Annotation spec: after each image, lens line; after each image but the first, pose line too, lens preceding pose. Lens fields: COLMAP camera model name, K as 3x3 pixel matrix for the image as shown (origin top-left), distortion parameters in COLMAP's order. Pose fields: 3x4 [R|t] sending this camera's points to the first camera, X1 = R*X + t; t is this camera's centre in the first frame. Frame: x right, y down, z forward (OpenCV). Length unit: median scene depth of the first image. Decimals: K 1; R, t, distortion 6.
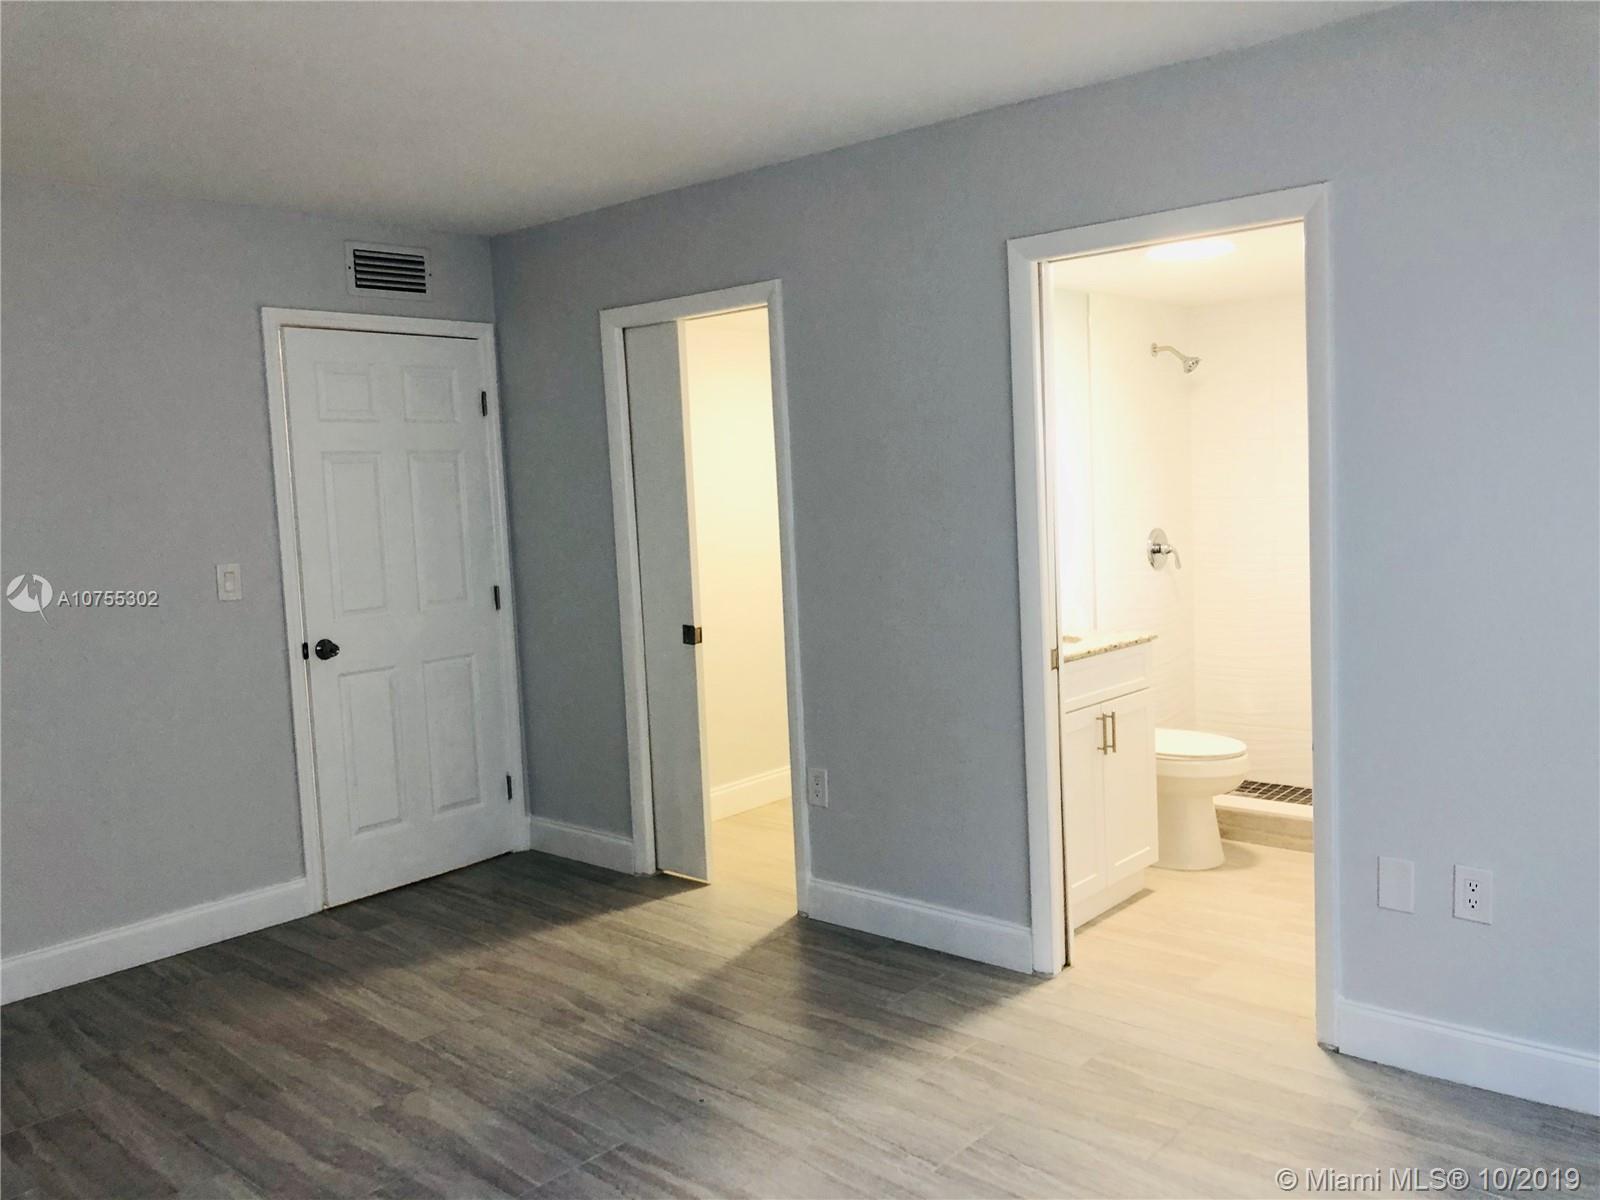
lens RADIAL K [[1312.0, 0, 800.0], [0, 1312.0, 600.0], [0, 0, 1]] dist [0.011042, 0.003571]
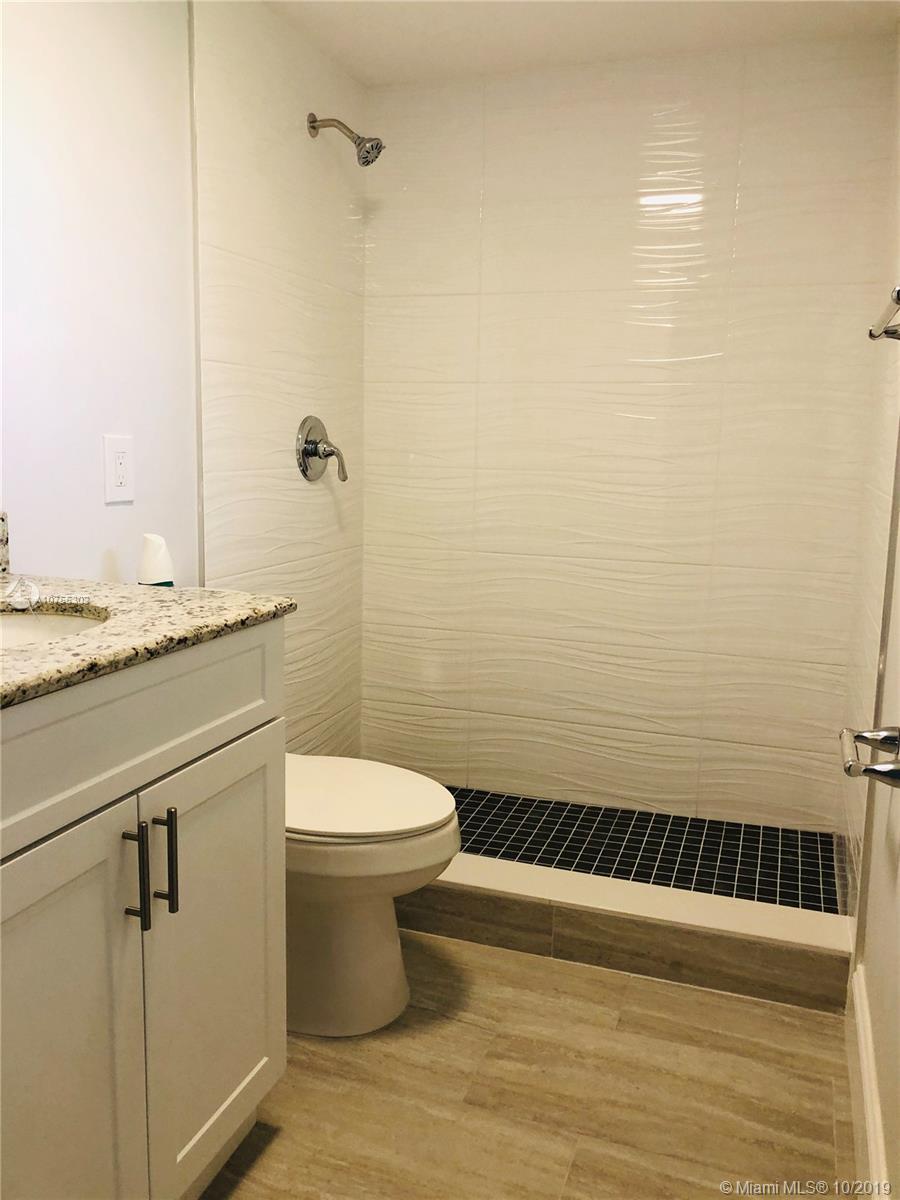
lens RADIAL K [[984.0, 0, 450.0], [0, 984.0, 600.0], [0, 0, 1]] dist [0.011042, 0.003571]
pose [[0.925400, 0.002404, 0.378984, 0.174717], [-0.029181, 0.997463, 0.064927, 0.001489], [-0.377867, -0.071143, 0.923123, 0.602254]]
